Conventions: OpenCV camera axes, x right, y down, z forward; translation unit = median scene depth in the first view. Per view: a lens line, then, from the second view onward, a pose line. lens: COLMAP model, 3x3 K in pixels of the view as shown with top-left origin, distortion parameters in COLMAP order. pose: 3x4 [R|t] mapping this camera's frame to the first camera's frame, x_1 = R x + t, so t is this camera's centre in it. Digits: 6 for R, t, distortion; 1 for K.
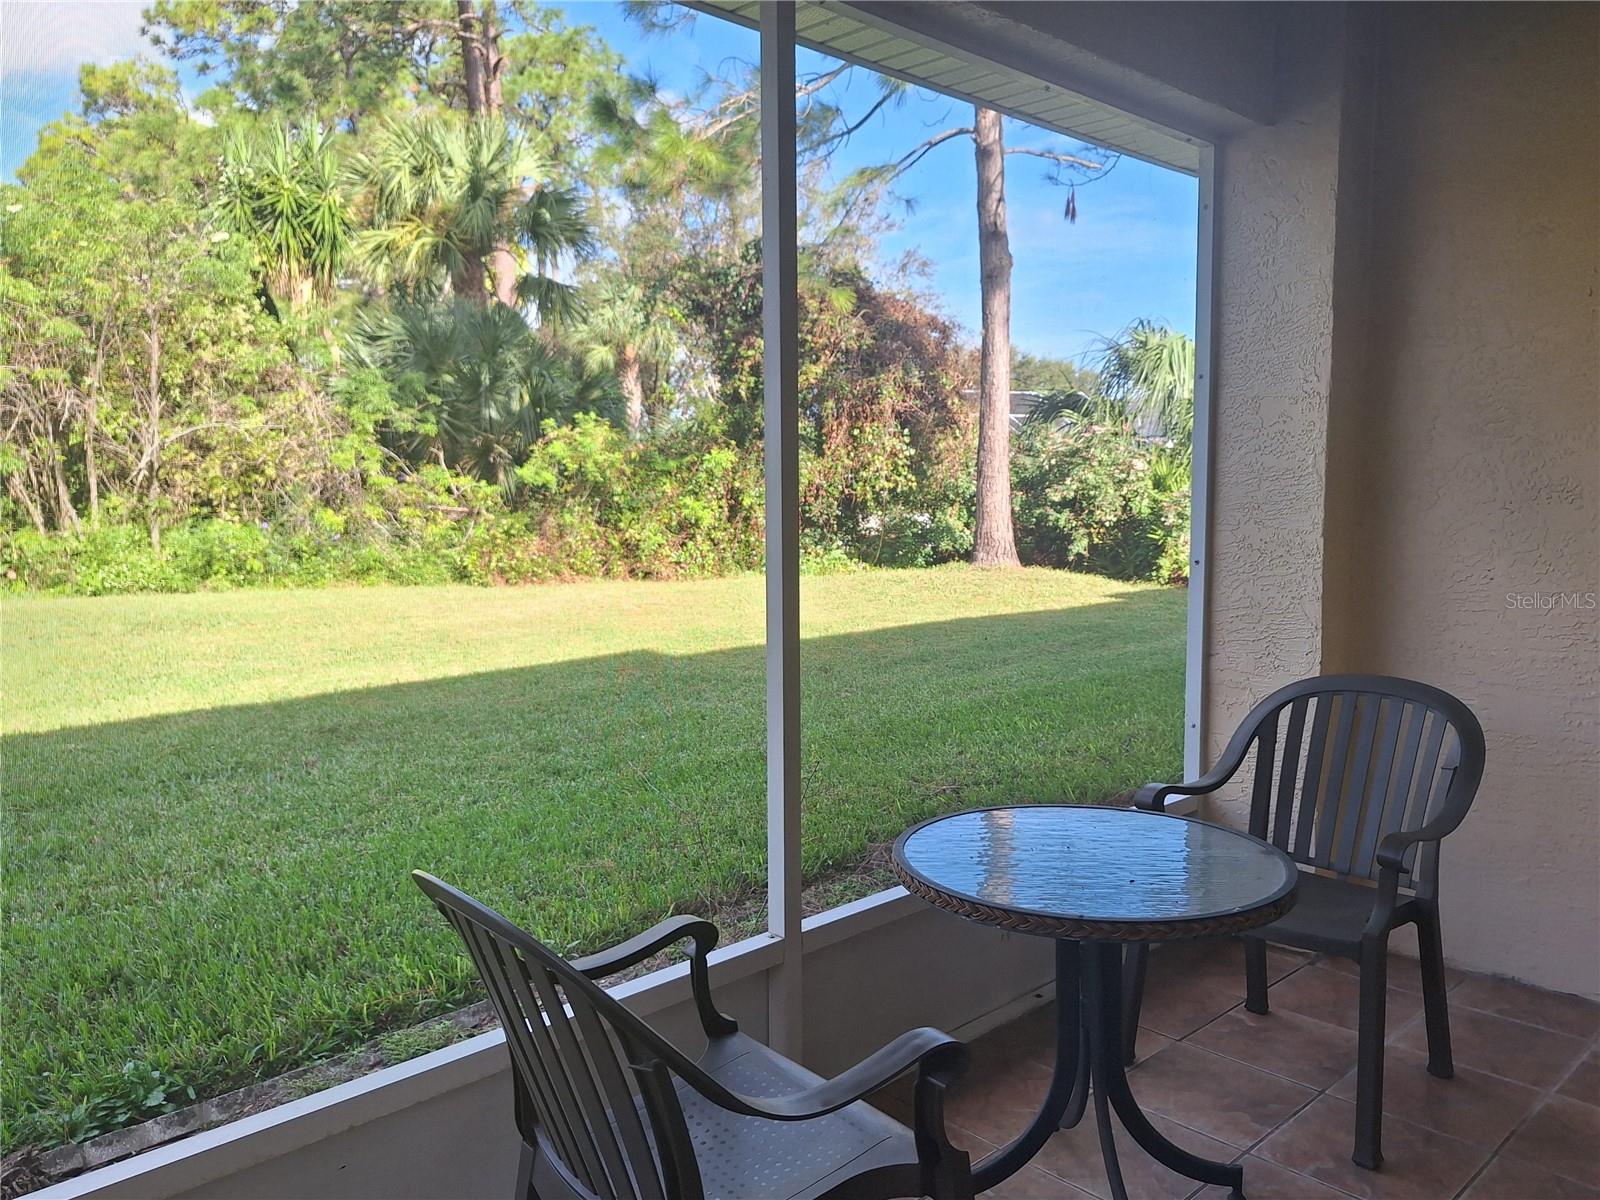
lens RADIAL K [[1109.6, 0, 804.4], [0, 1109.6, 603.4], [0, 0, 1]] dist [0.092945, -0.135822]
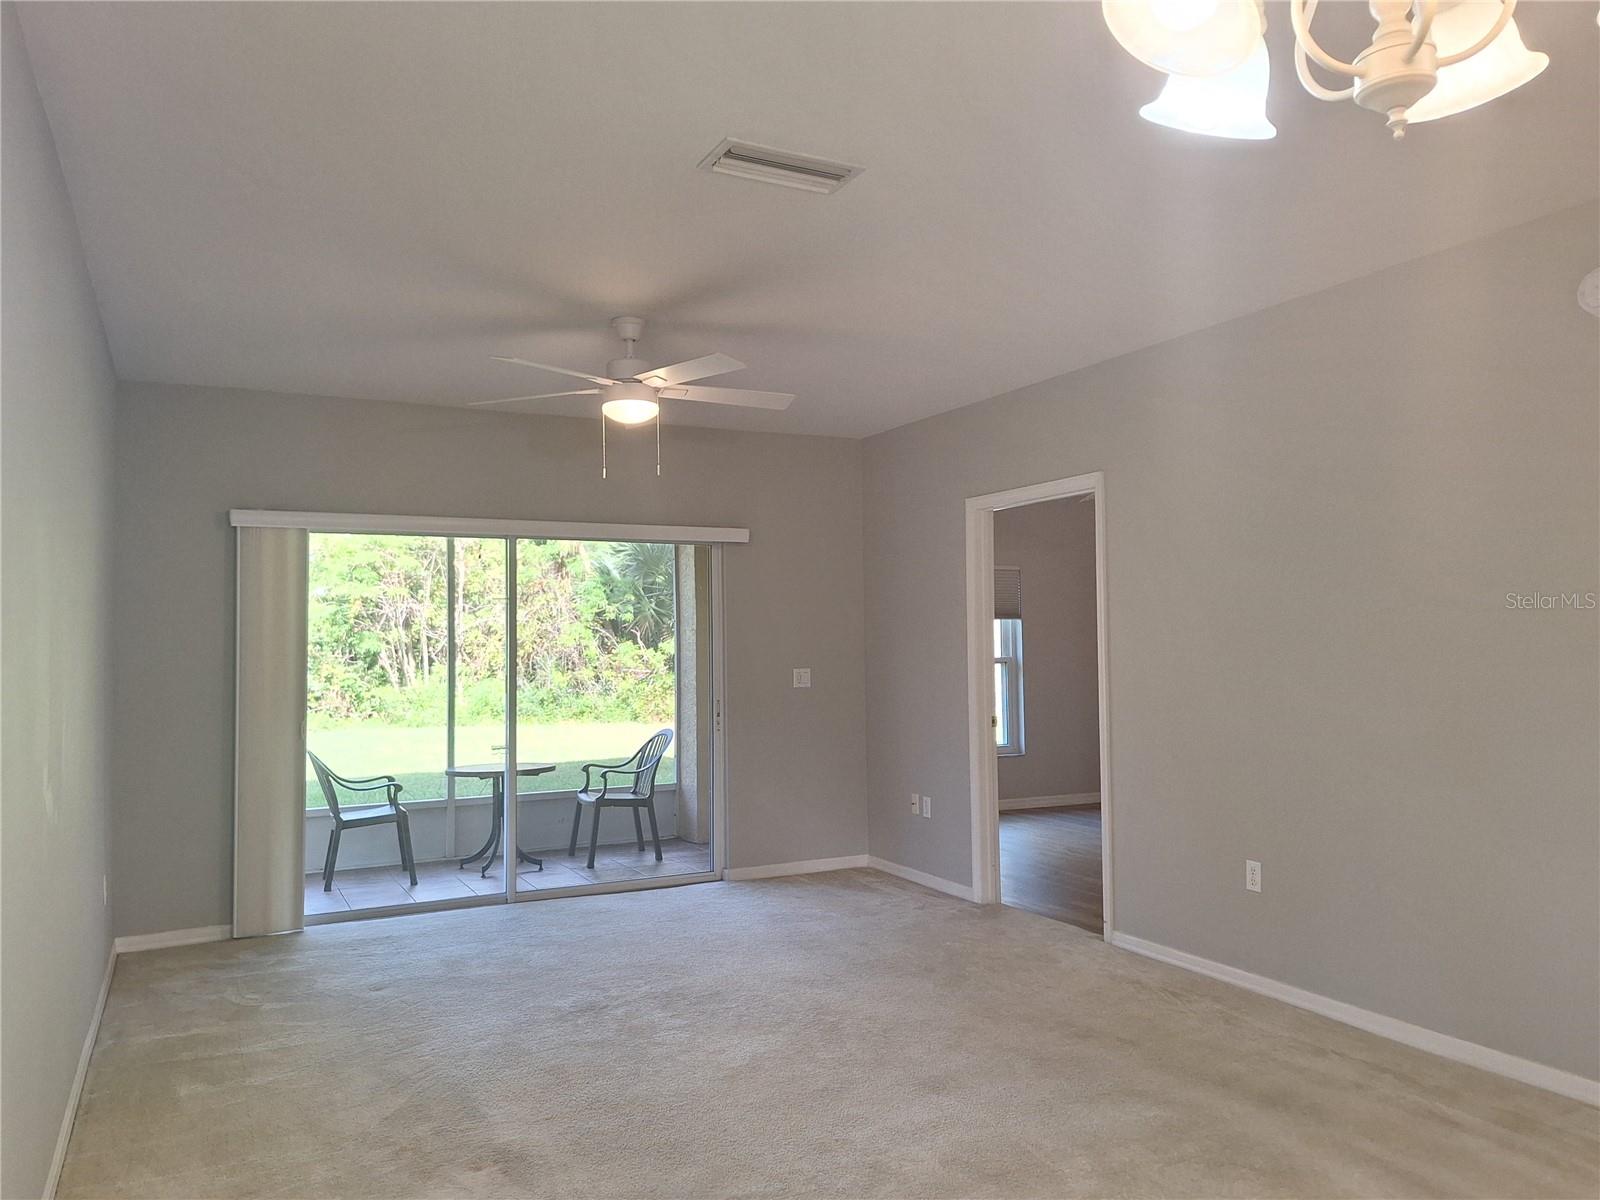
lens RADIAL K [[1206.2, 0, 800.0], [0, 1206.2, 600.0], [0, 0, 1]] dist [0.099637, -0.001603]
pose [[0.940587, -0.020241, -0.338948, 0.422721], [-0.029167, 0.989716, -0.140042, 0.036620], [0.338297, 0.141608, 0.930324, -0.398717]]
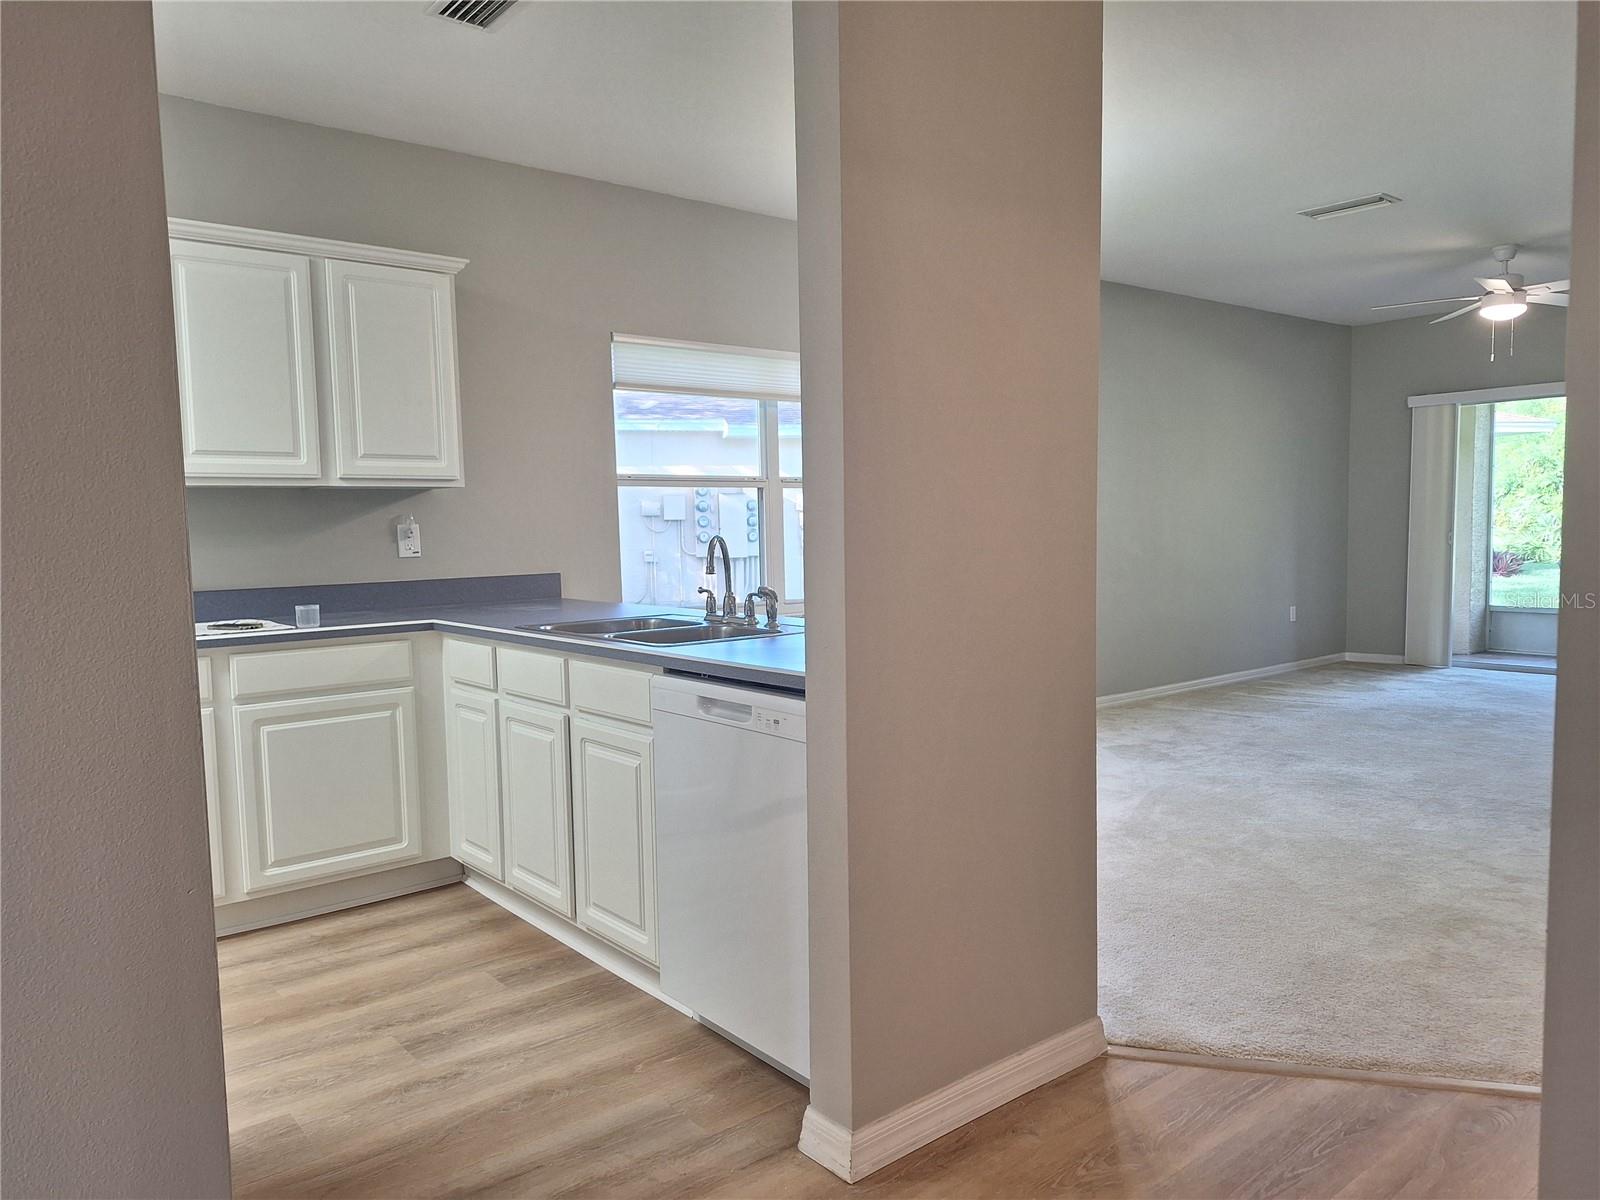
lens RADIAL K [[1109.6, 0, 804.4], [0, 1109.6, 603.4], [0, 0, 1]] dist [0.092945, -0.135822]
pose [[-0.113074, 0.076556, -0.990633, 0.719689], [-0.085735, 0.992557, 0.086491, 0.038063], [0.989881, 0.094712, -0.105668, -0.328799]]
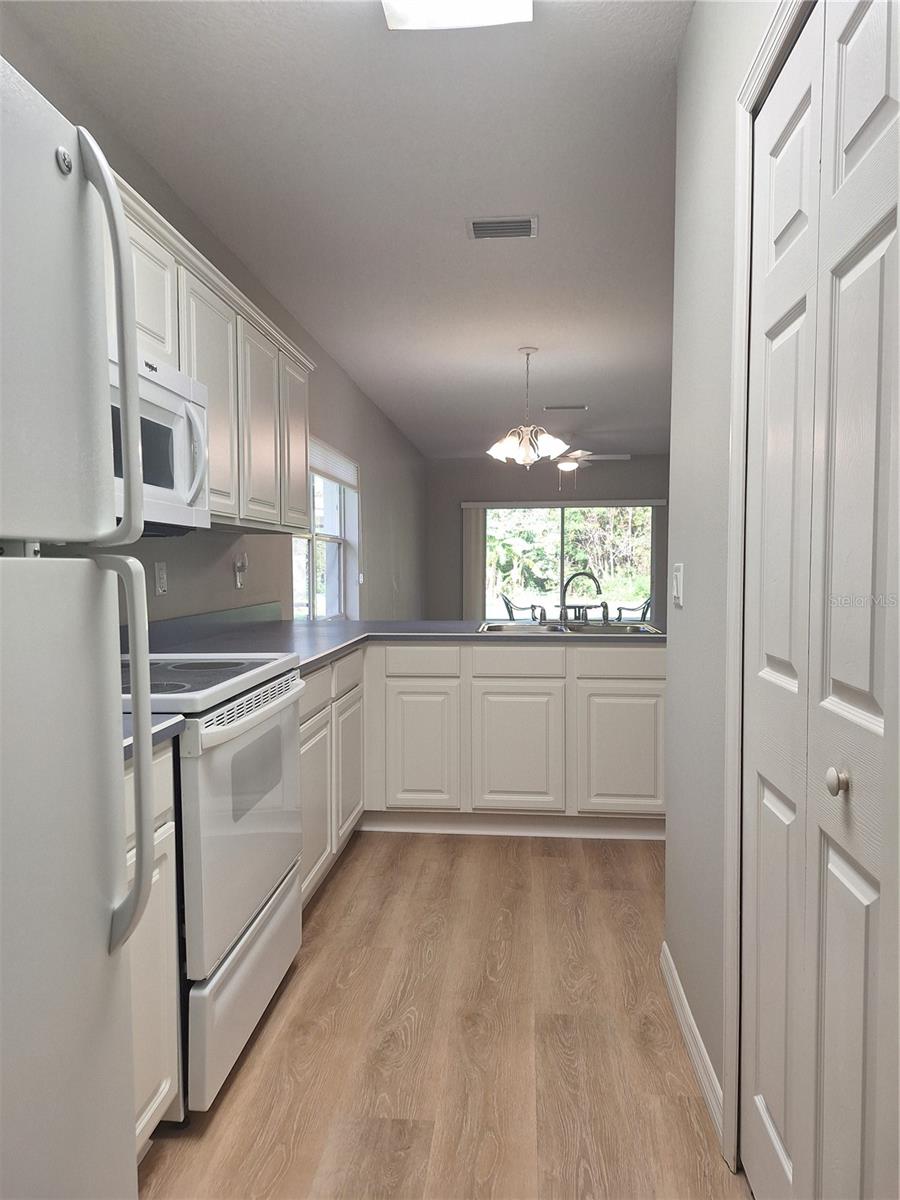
lens RADIAL K [[823.7, 0, 448.9], [0, 823.7, 603.3], [0, 0, 1]] dist [0.183049, -0.406214]
pose [[0.625338, 0.039154, -0.779371, 0.693076], [-0.084778, 0.996238, -0.017974, 0.062743], [0.775735, 0.077313, 0.626305, -0.564098]]
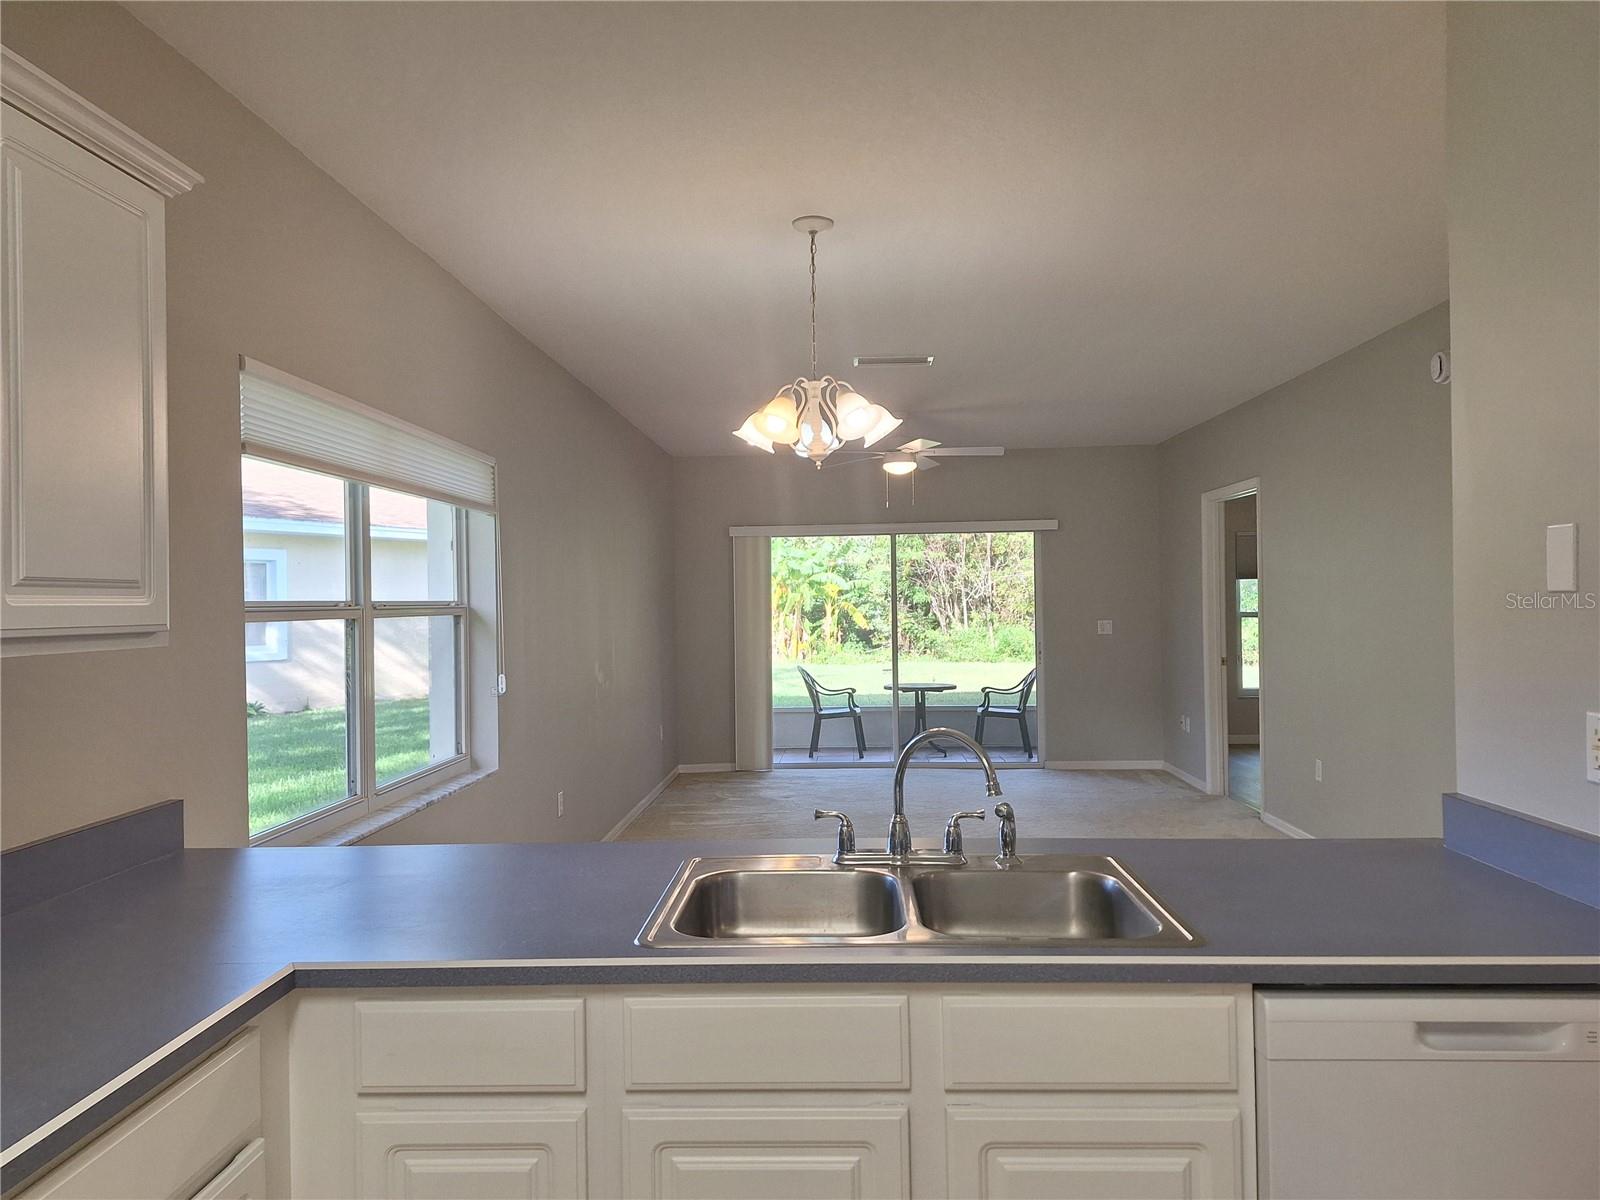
lens RADIAL K [[1109.6, 0, 804.4], [0, 1109.6, 603.4], [0, 0, 1]] dist [0.092945, -0.135822]
pose [[0.666898, -0.007092, -0.745115, 0.602482], [-0.066716, 0.995370, -0.069186, 0.039884], [0.742156, 0.095851, 0.663338, -0.469865]]
